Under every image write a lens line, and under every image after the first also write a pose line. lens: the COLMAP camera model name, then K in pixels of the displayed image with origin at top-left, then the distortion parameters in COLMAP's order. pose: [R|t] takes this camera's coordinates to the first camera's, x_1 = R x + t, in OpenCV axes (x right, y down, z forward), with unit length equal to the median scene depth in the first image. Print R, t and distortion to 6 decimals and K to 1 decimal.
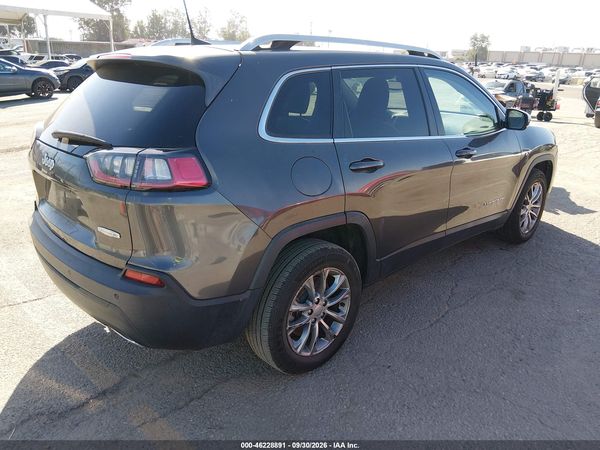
lens RADIAL K [[458.4, 0, 292.4], [0, 458.4, 223.0], [0, 0, 1]] dist [0.113166, -0.178874]
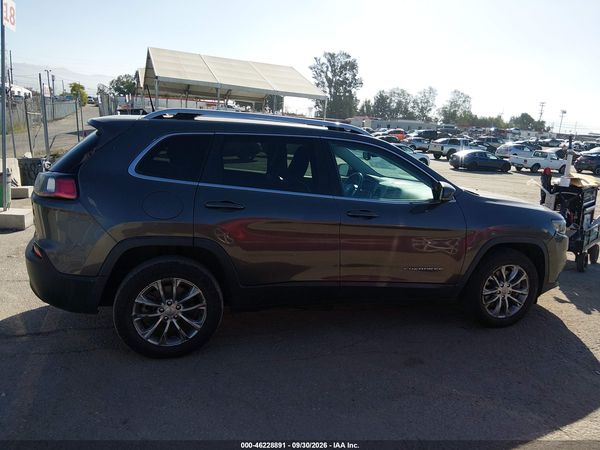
lens RADIAL K [[458.4, 0, 292.4], [0, 458.4, 223.0], [0, 0, 1]] dist [0.113166, -0.178874]
pose [[0.899142, 0.123521, -0.419865, 0.822570], [-0.185470, 0.976484, -0.109912, 0.025768], [0.396415, 0.176699, 0.900907, -0.072407]]
